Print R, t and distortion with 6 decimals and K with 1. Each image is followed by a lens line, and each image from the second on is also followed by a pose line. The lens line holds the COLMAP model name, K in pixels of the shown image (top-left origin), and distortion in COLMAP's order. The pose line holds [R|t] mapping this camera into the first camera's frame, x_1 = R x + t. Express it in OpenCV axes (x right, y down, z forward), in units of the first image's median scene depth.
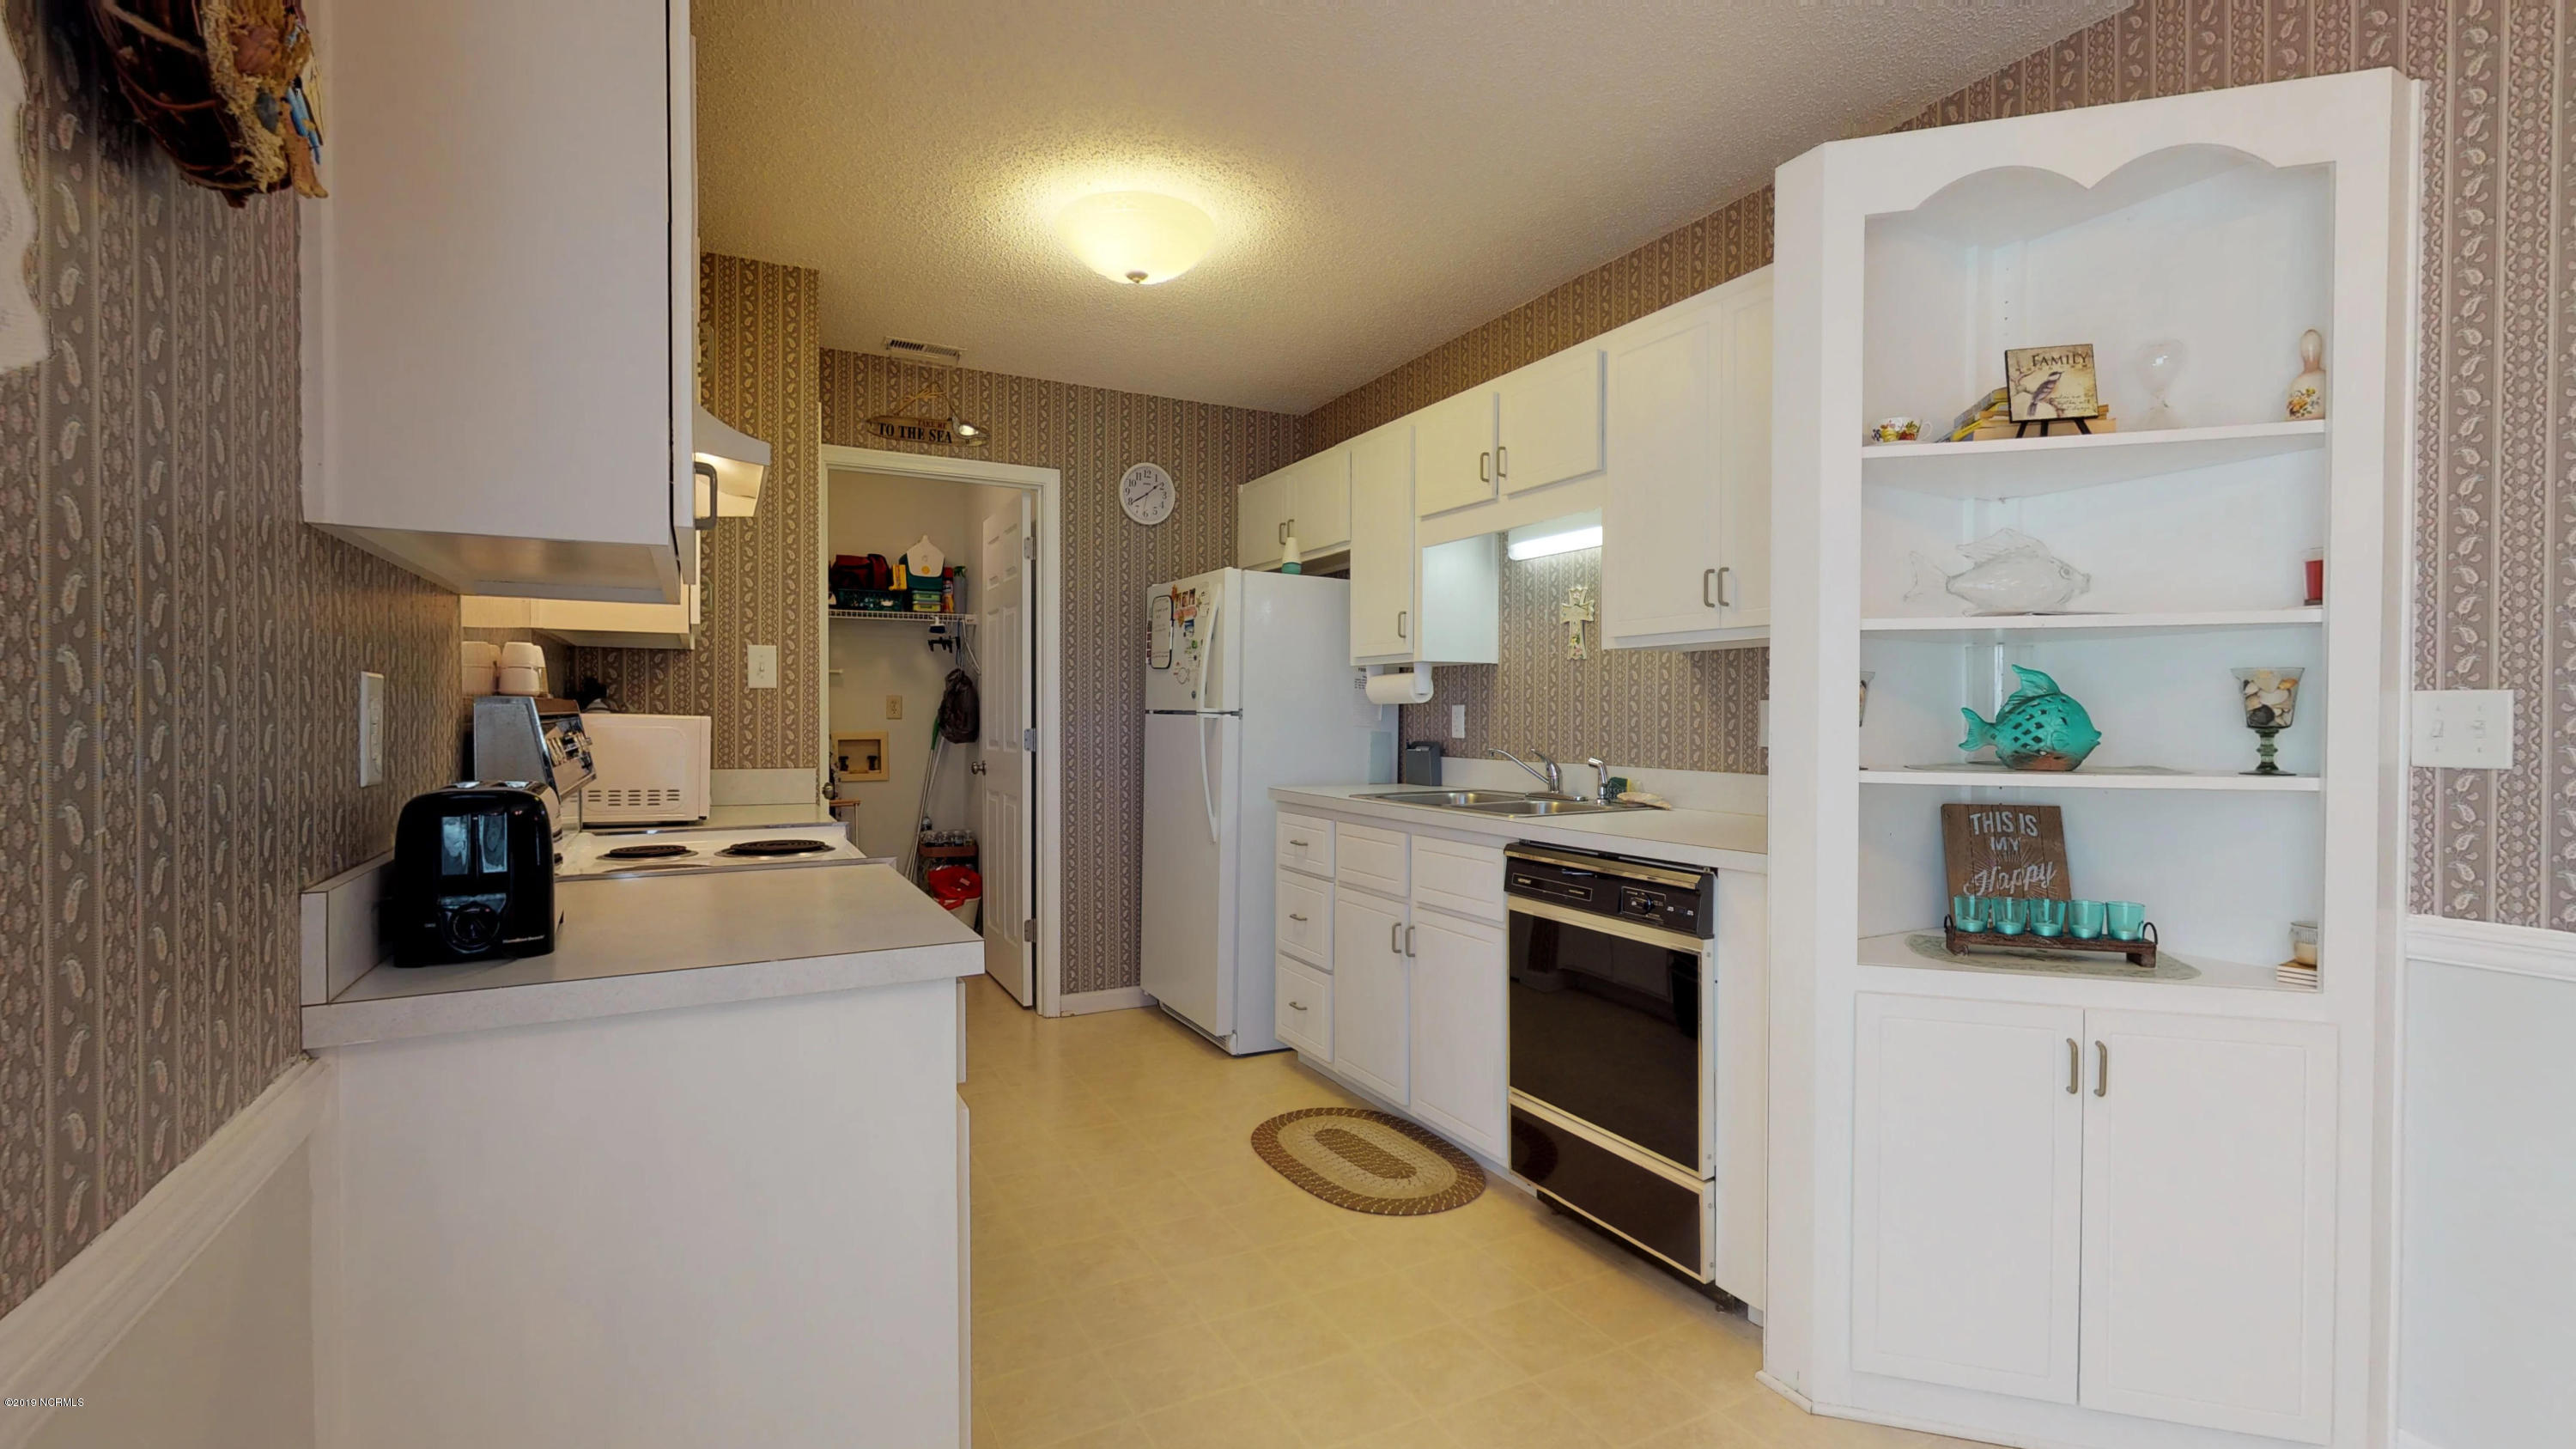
lens RADIAL K [[1110.1, 0, 1288.0], [0, 1110.1, 724.5], [0, 0, 1]] dist [0.000093, 0.000167]
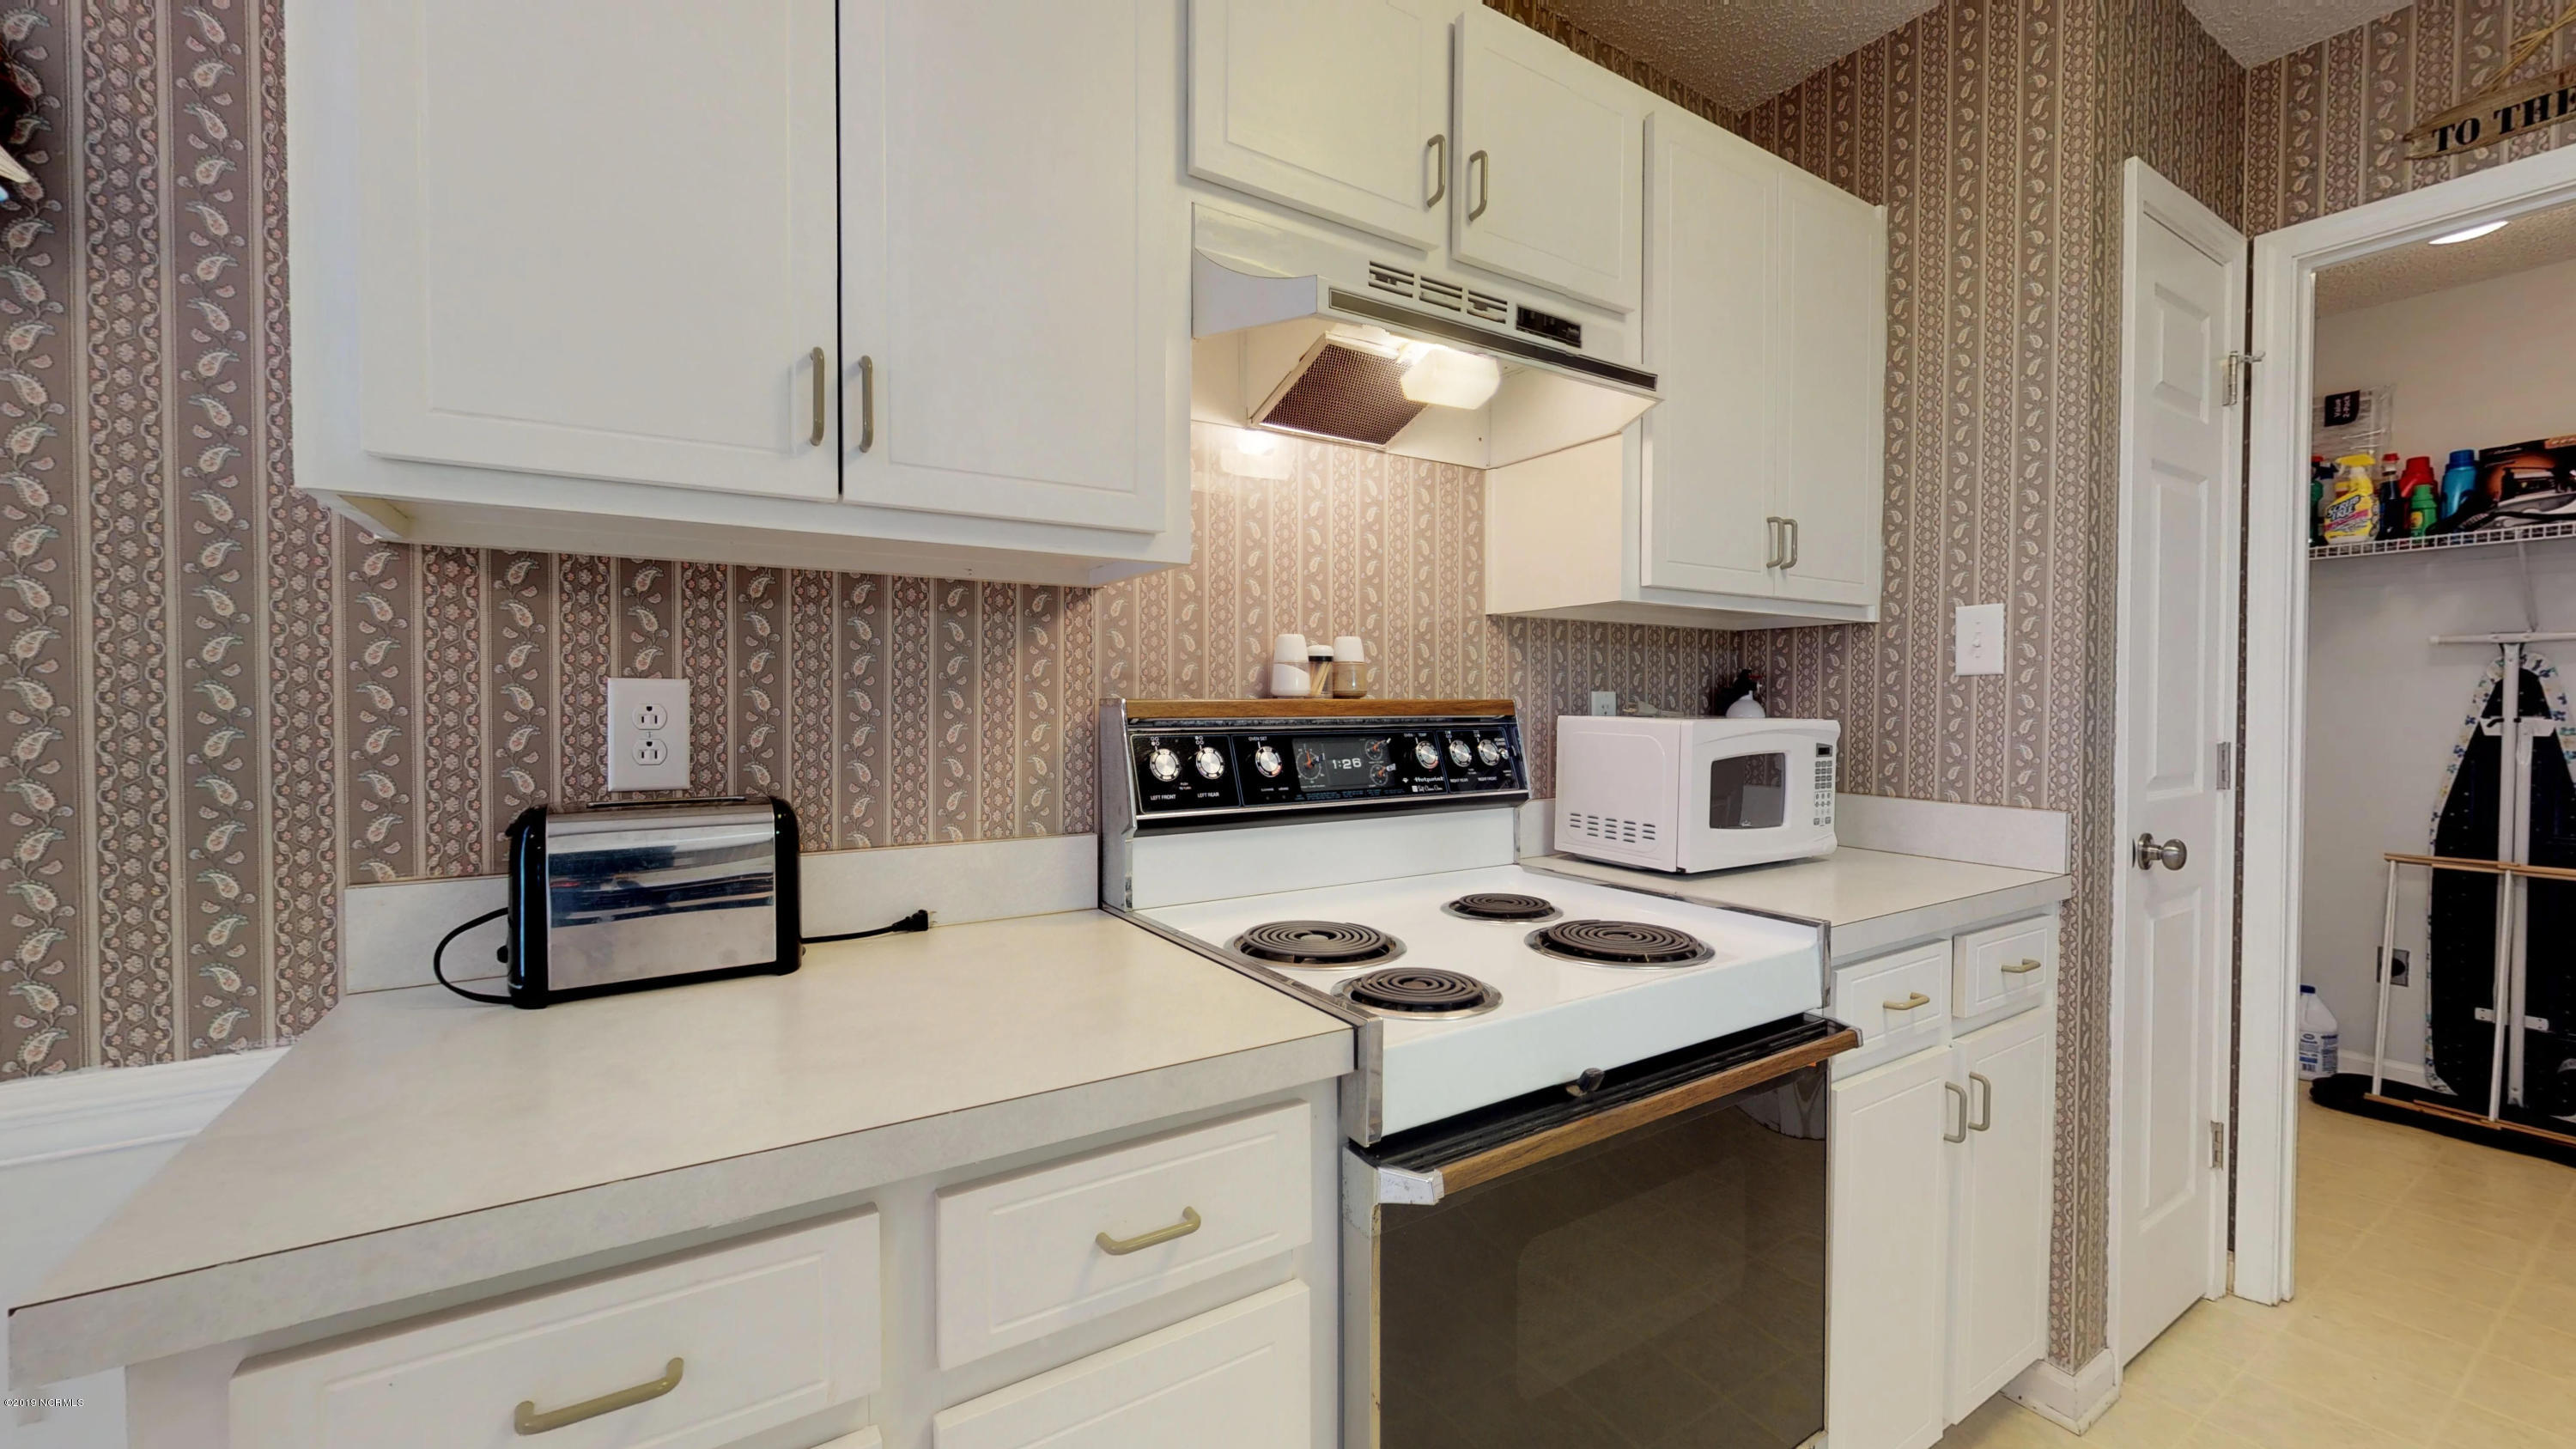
lens RADIAL K [[987.2, 0, 1288.0], [0, 987.2, 724.5], [0, 0, 1]] dist [-0.001599, 0.000206]
pose [[0.074736, 0.014854, -0.997093, 0.047229], [-0.007964, 0.999866, 0.014298, -0.009724], [0.997172, 0.006872, 0.074845, 0.587959]]
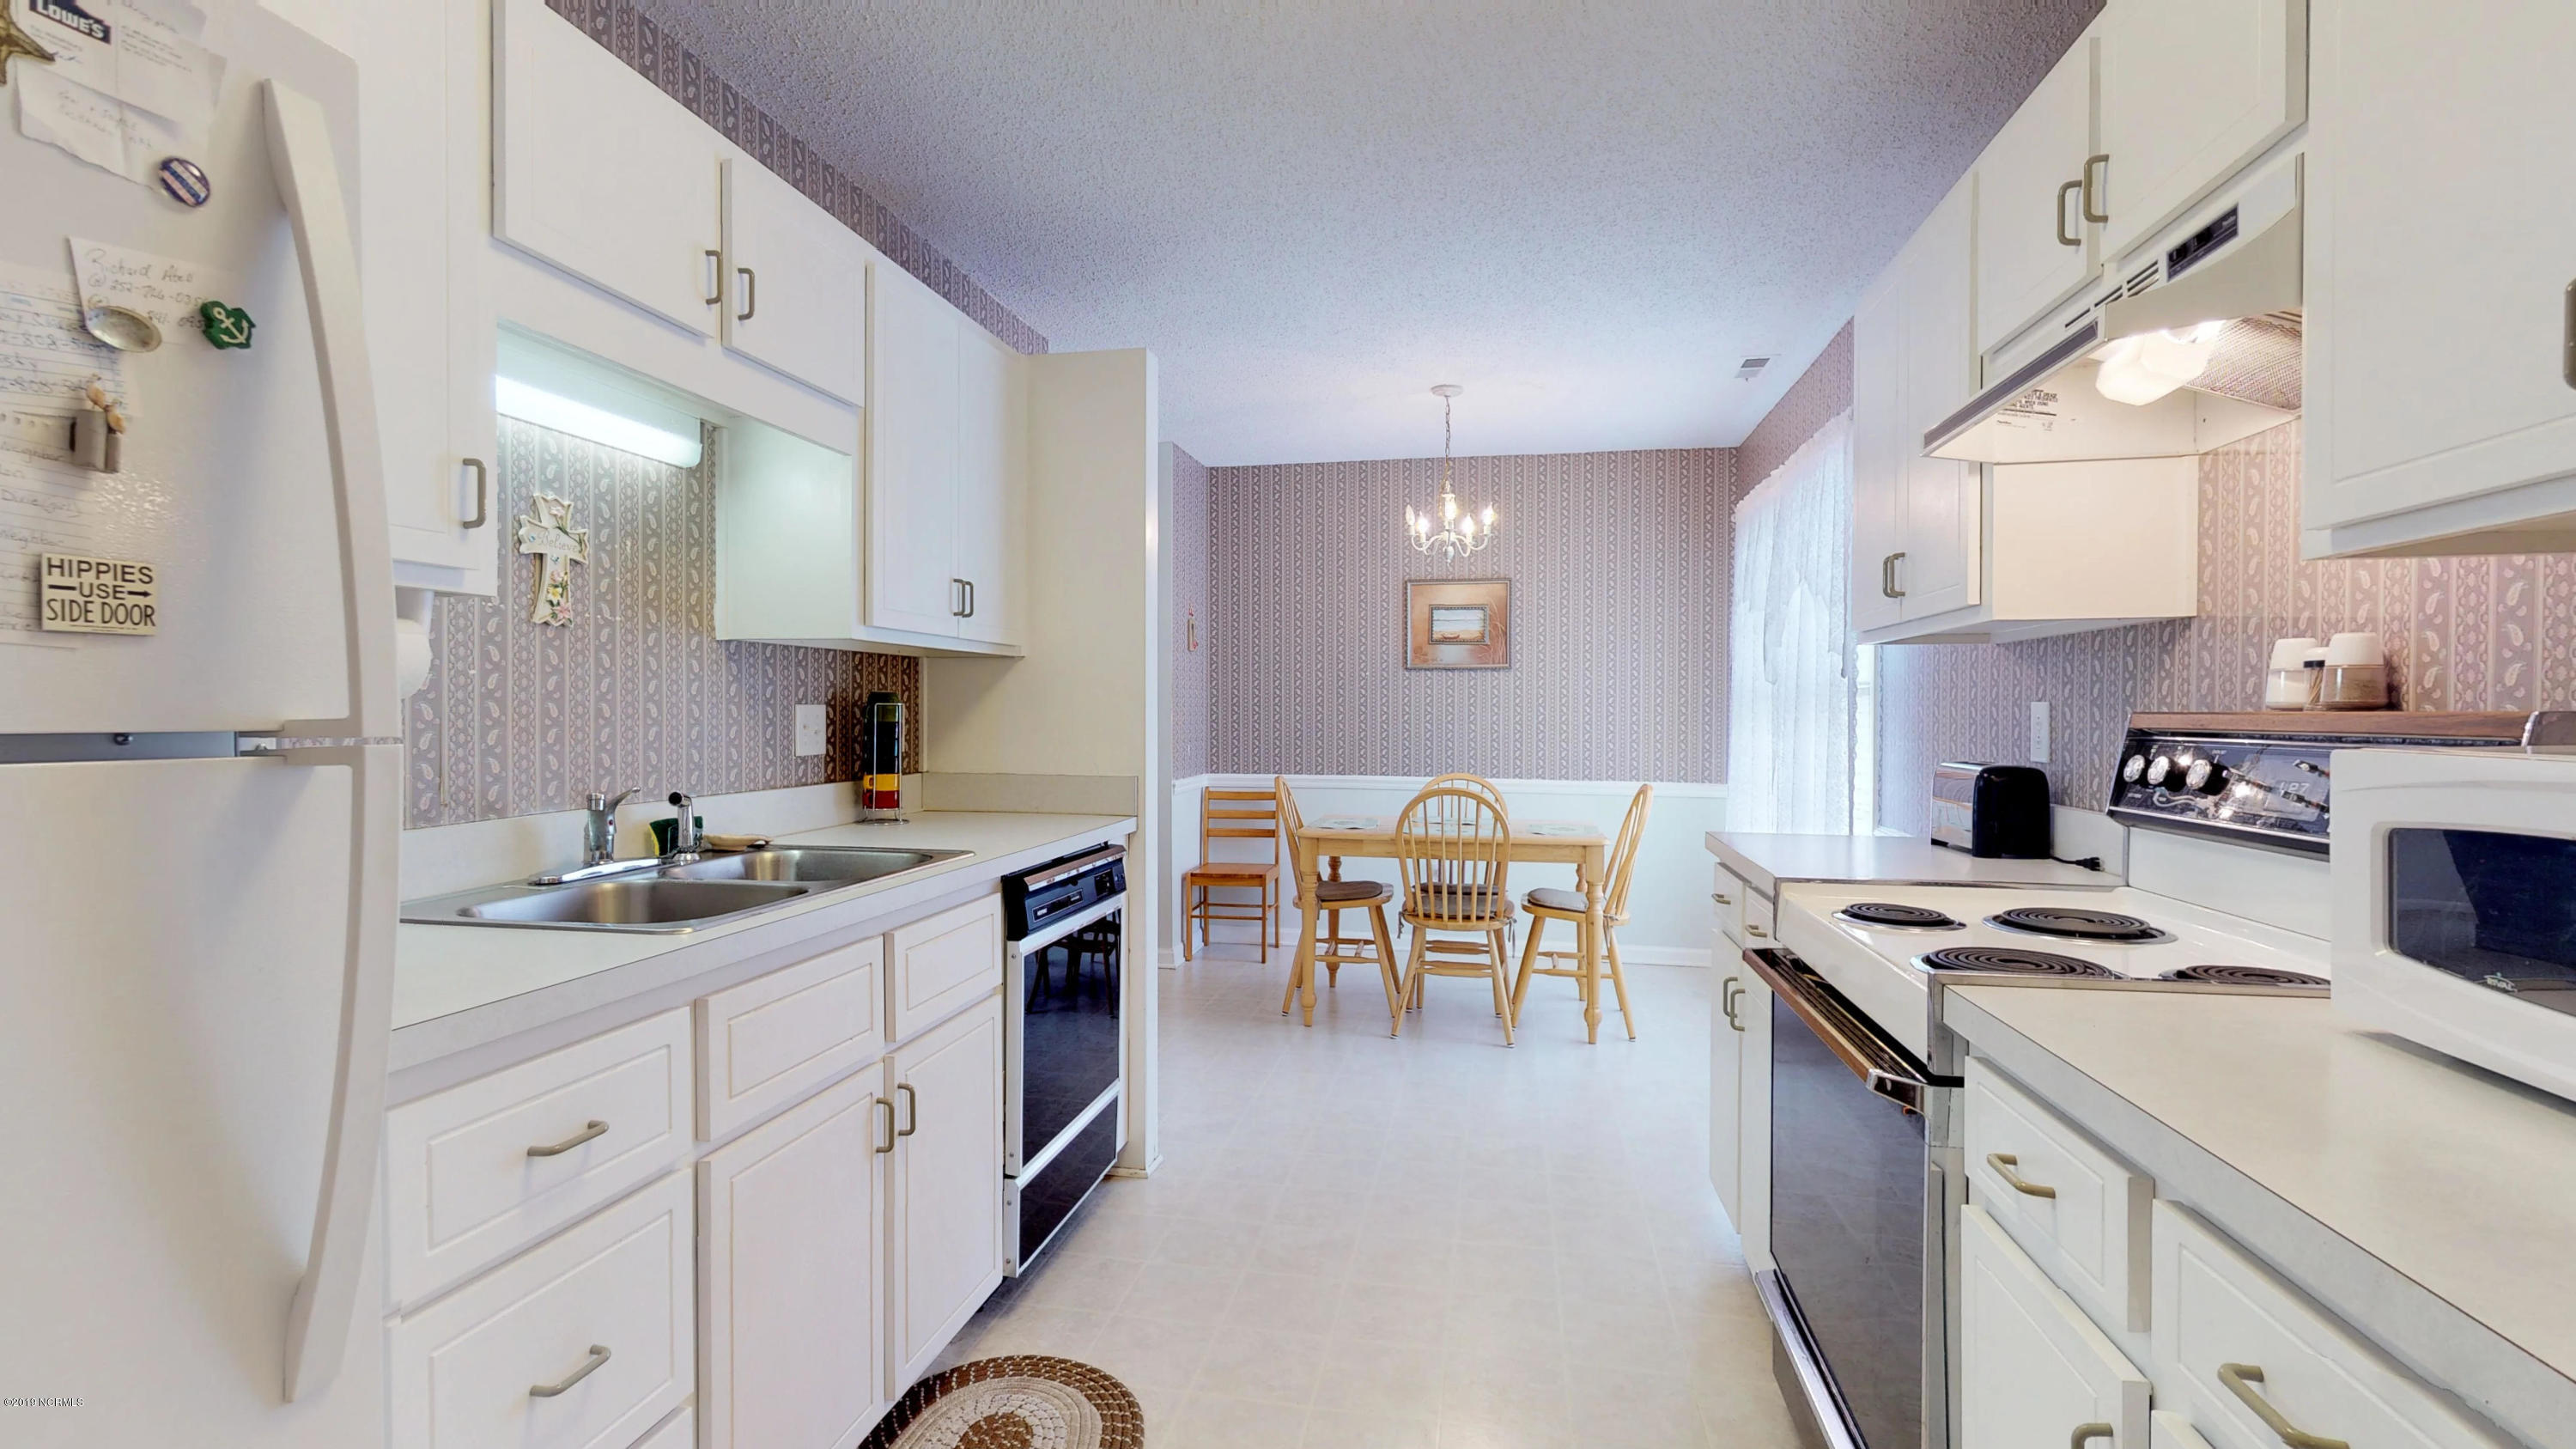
lens RADIAL K [[1110.1, 0, 1288.0], [0, 1110.1, 724.5], [0, 0, 1]] dist [0.000093, 0.000167]
pose [[-0.778023, -0.011246, 0.628135, -0.394723], [0.002004, 0.999790, 0.020383, -0.020431], [-0.628232, 0.017117, -0.777838, 1.266442]]
